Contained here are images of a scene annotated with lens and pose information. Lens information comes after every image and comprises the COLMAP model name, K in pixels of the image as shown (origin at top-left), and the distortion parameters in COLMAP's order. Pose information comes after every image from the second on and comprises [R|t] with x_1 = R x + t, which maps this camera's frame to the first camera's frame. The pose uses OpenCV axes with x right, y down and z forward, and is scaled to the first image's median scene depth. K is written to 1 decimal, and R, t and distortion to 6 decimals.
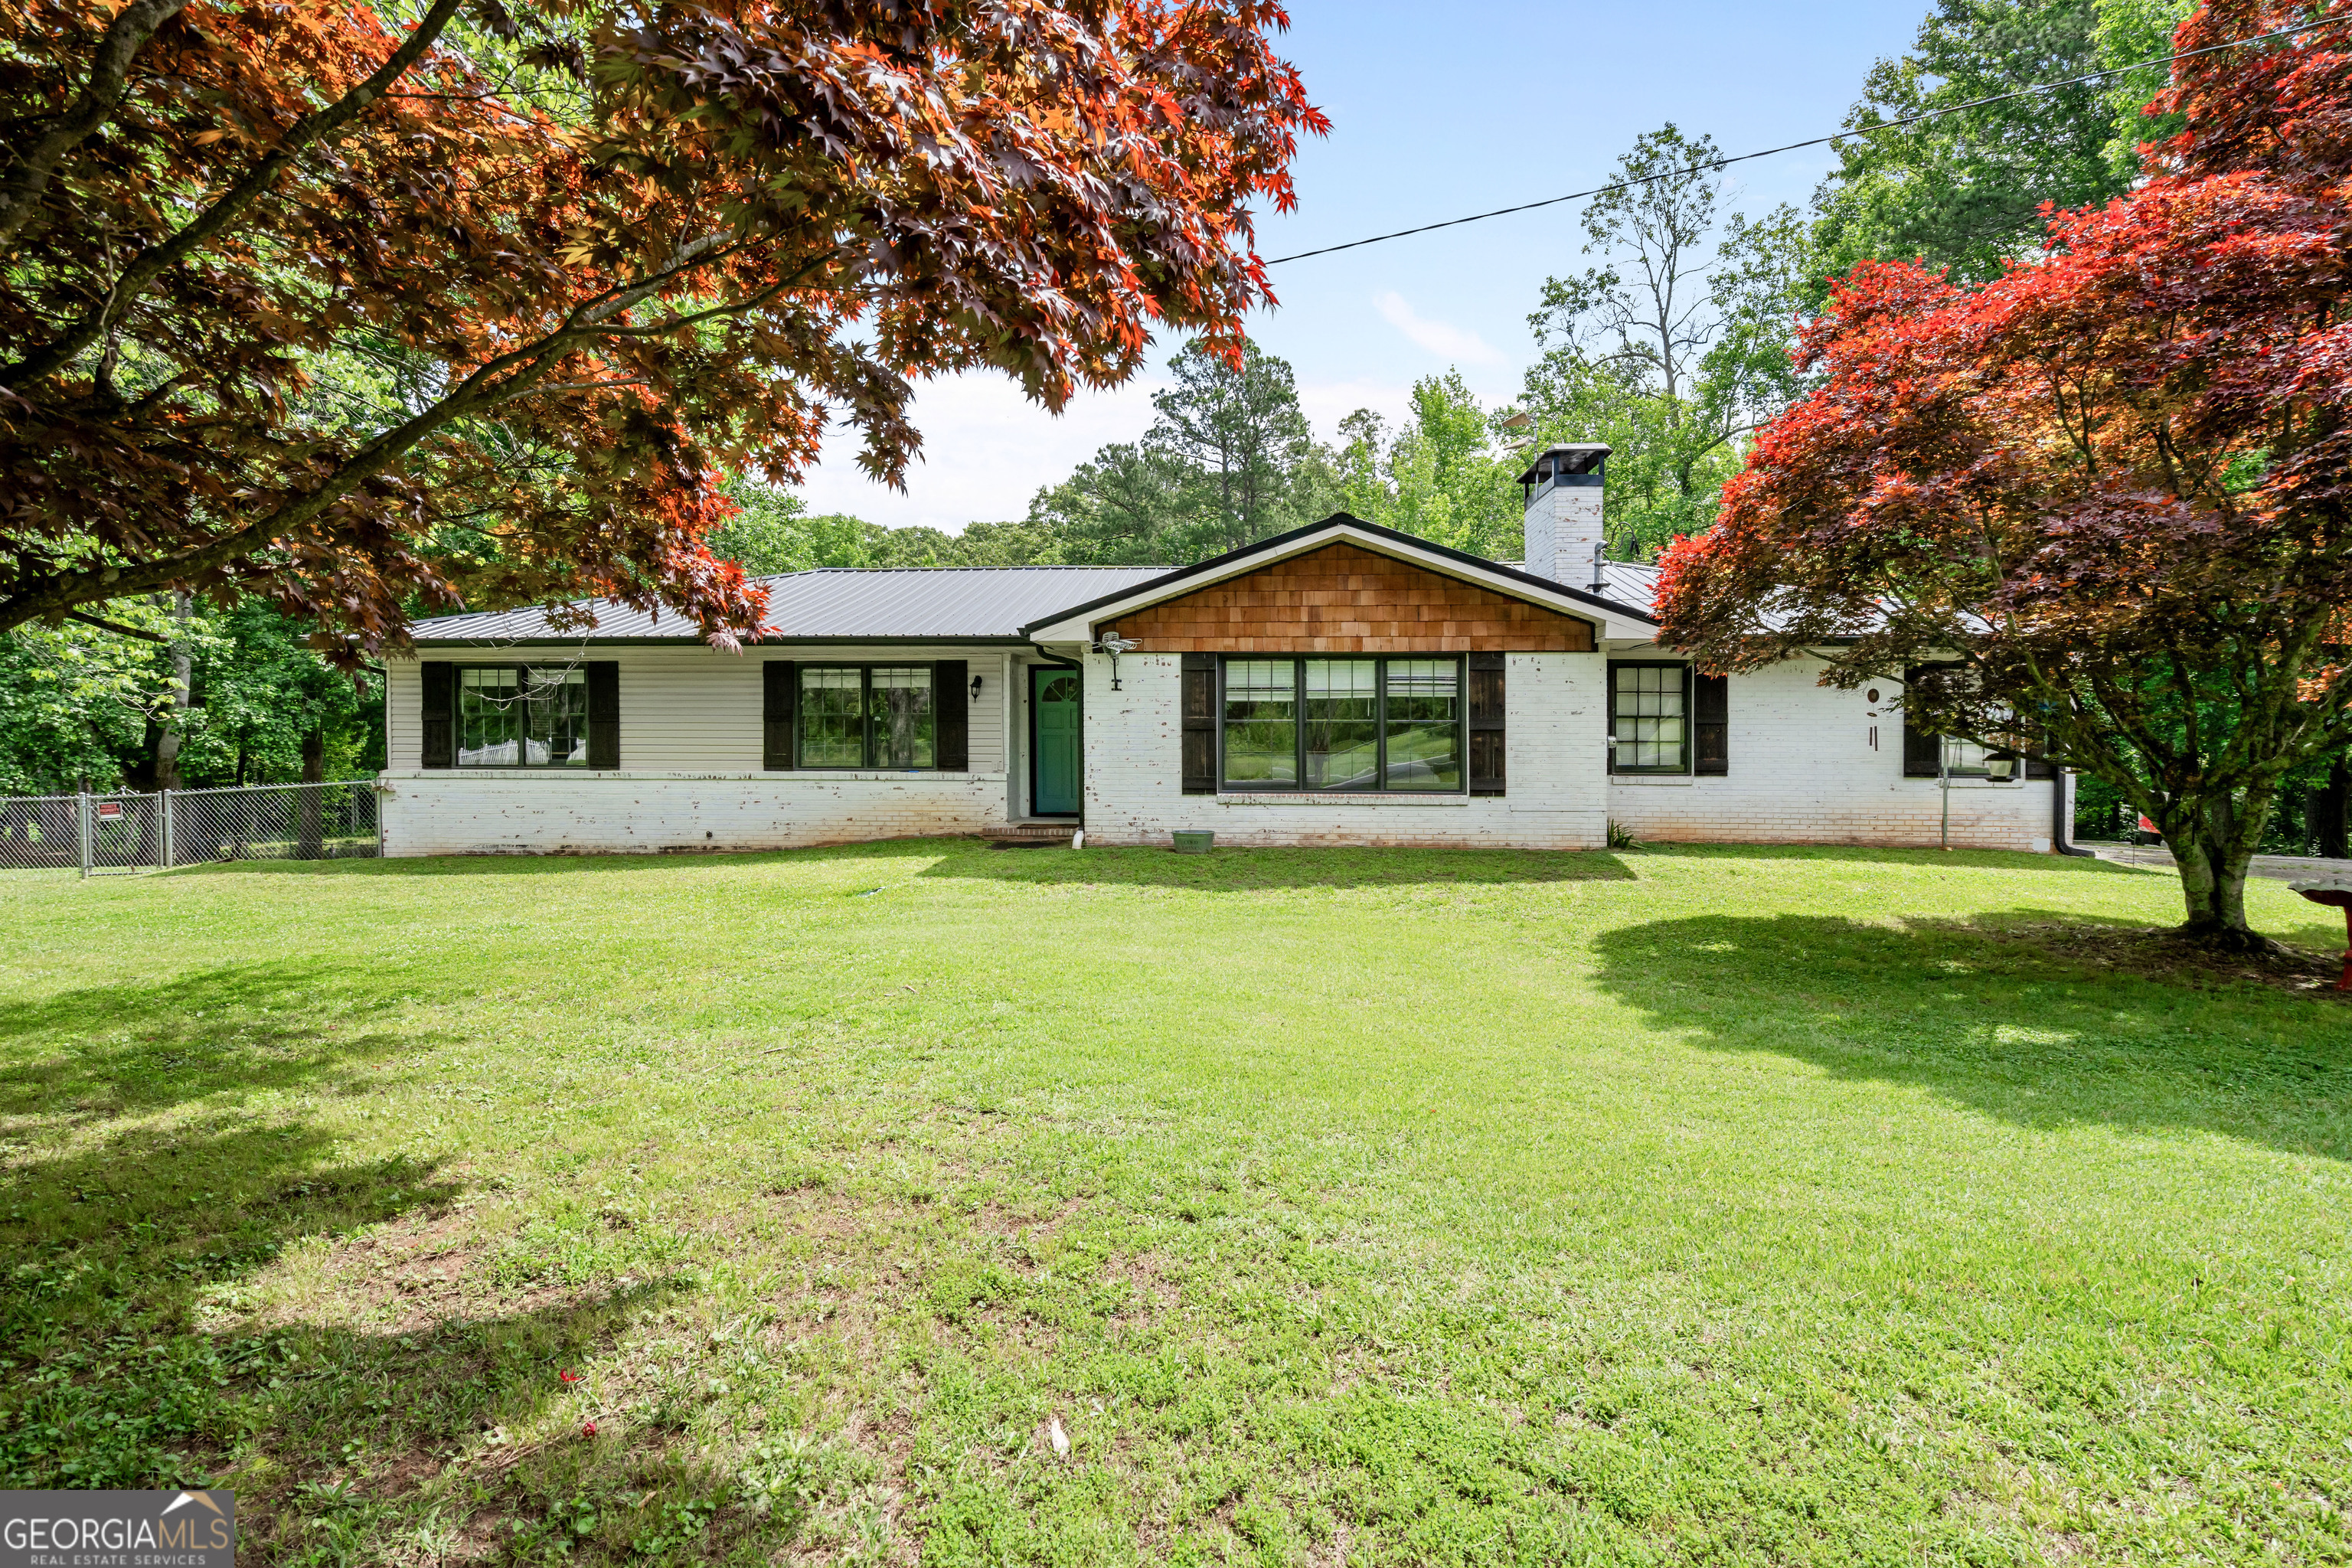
lens RADIAL K [[1046.5, 0, 1096.0], [0, 1046.5, 790.6], [0, 0, 1]] dist [0.001698, 0.000786]
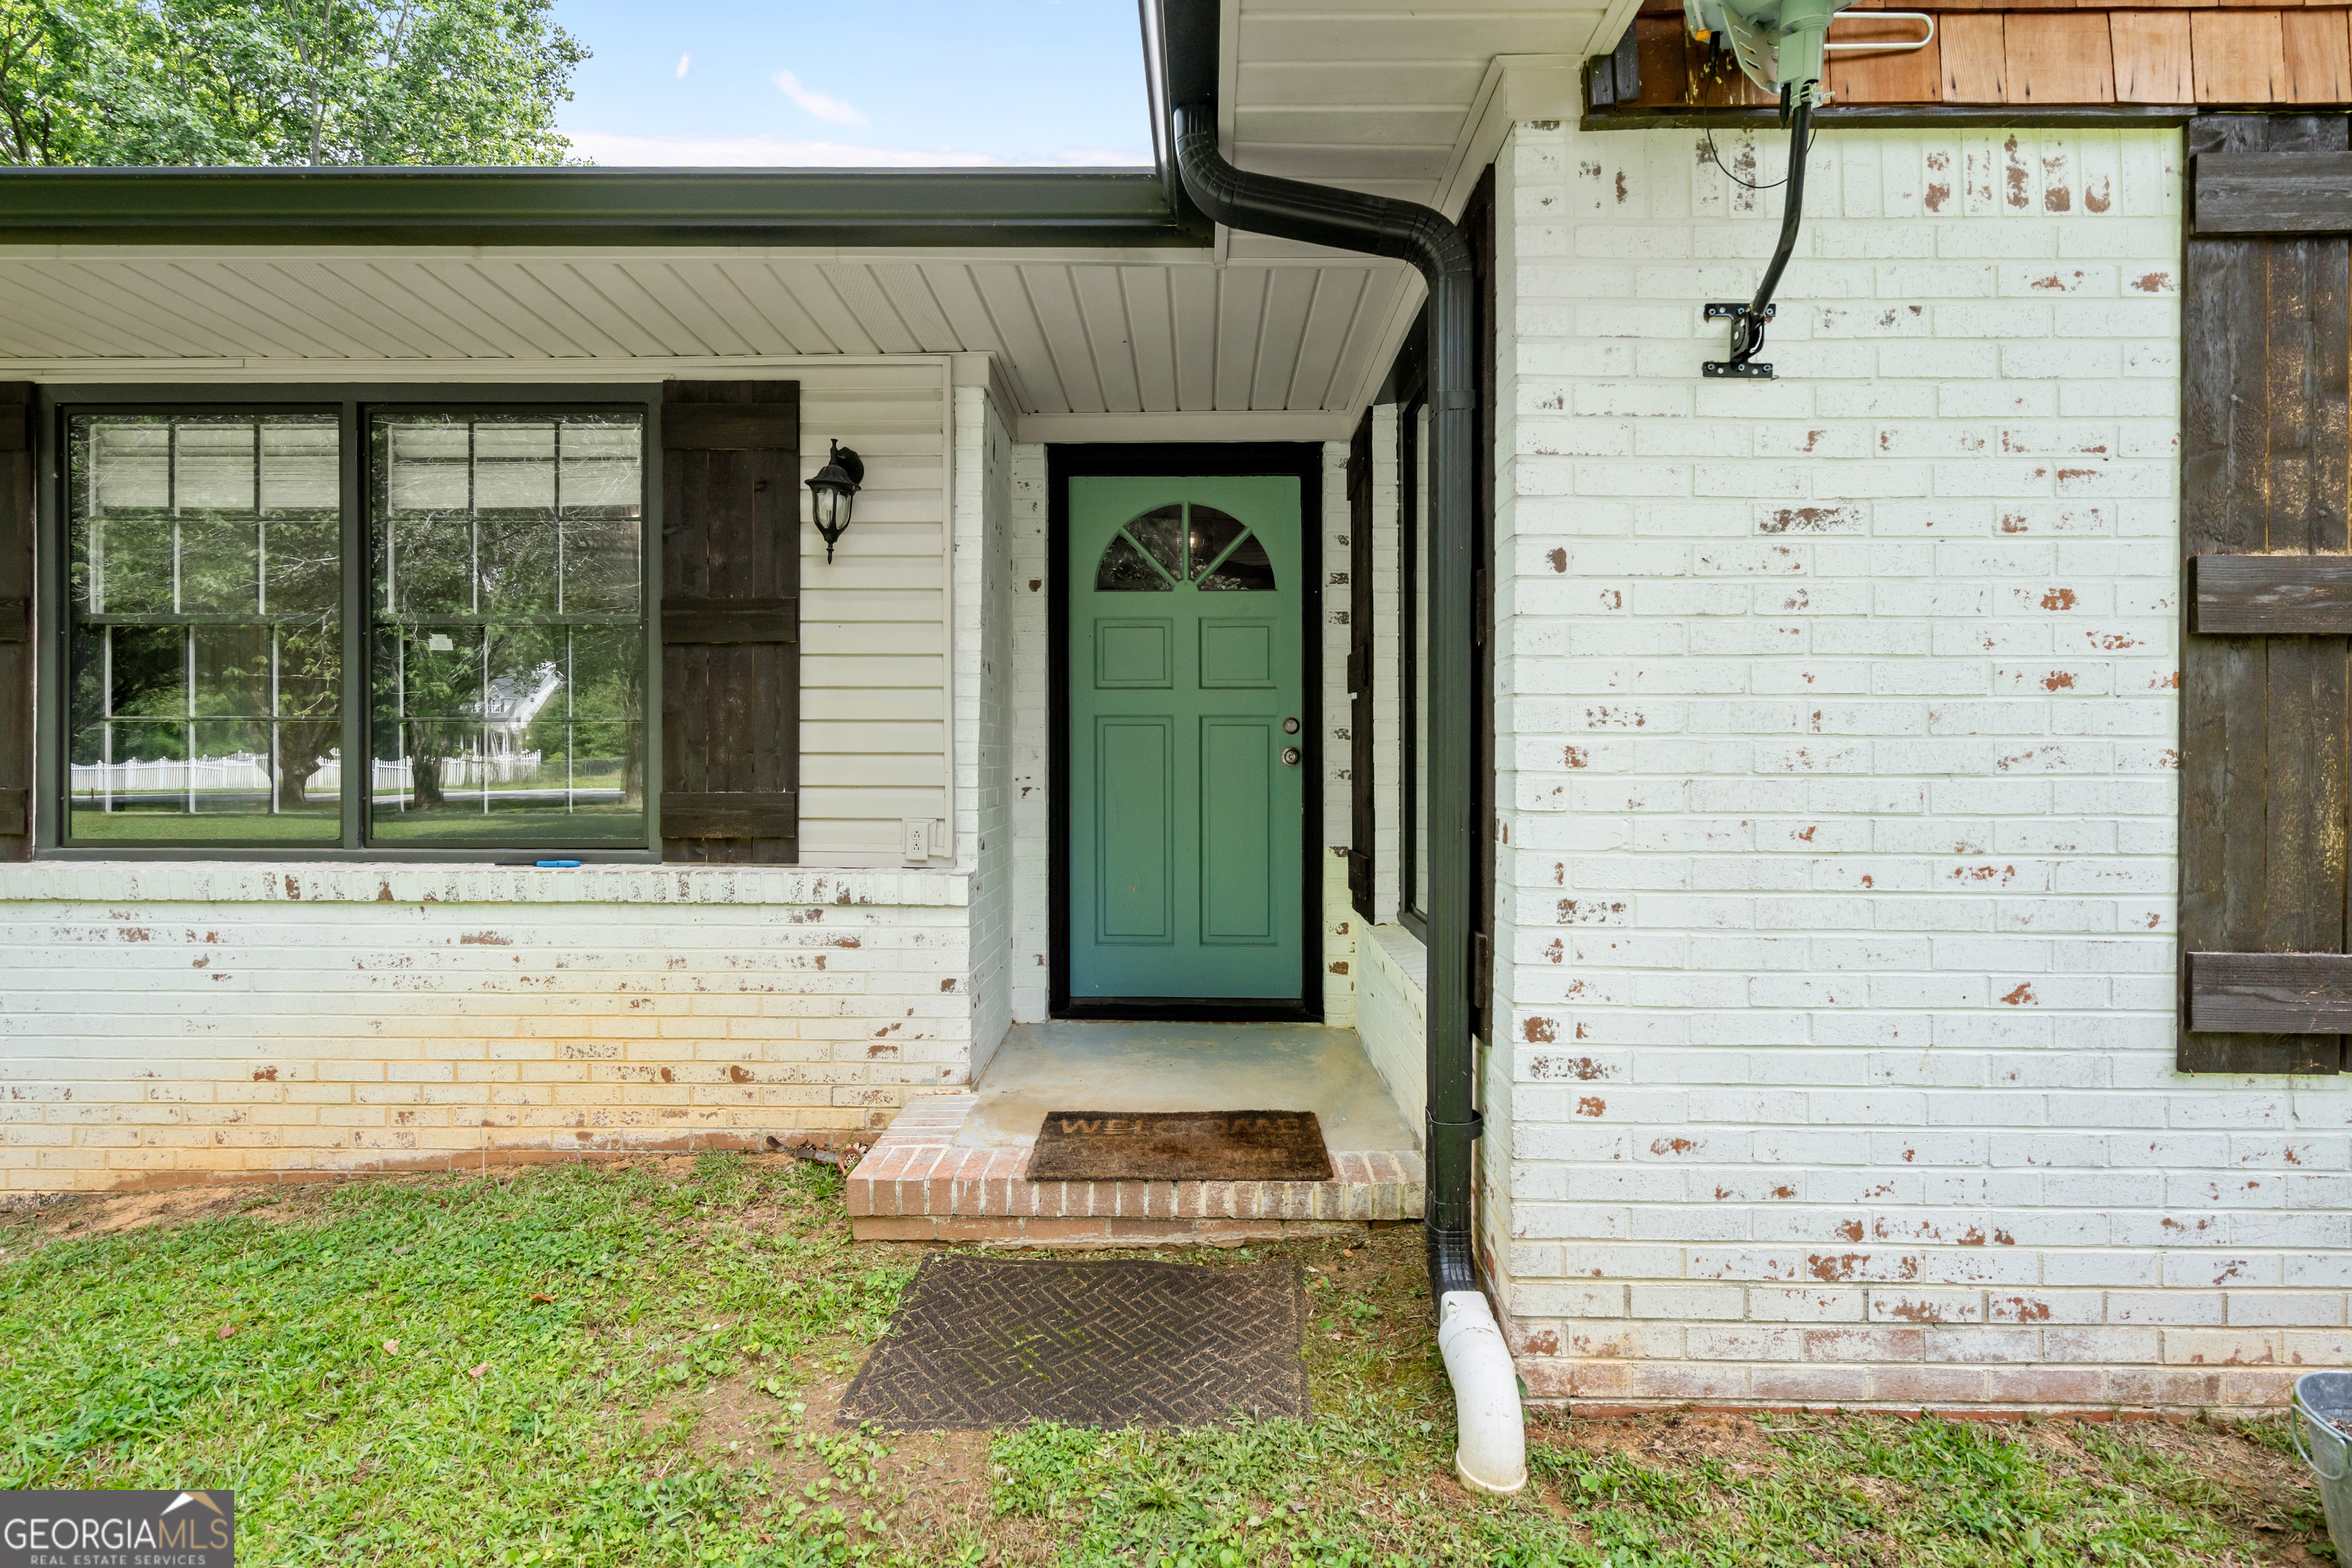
lens RADIAL K [[1025.2, 0, 1130.2], [0, 1025.2, 786.5], [0, 0, 1]] dist [-0.001252, -0.000259]
pose [[0.994140, -0.001732, 0.108084, -0.079297], [0.003834, 0.999807, -0.019244, -0.032563], [-0.108030, 0.019546, 0.993956, 0.821763]]
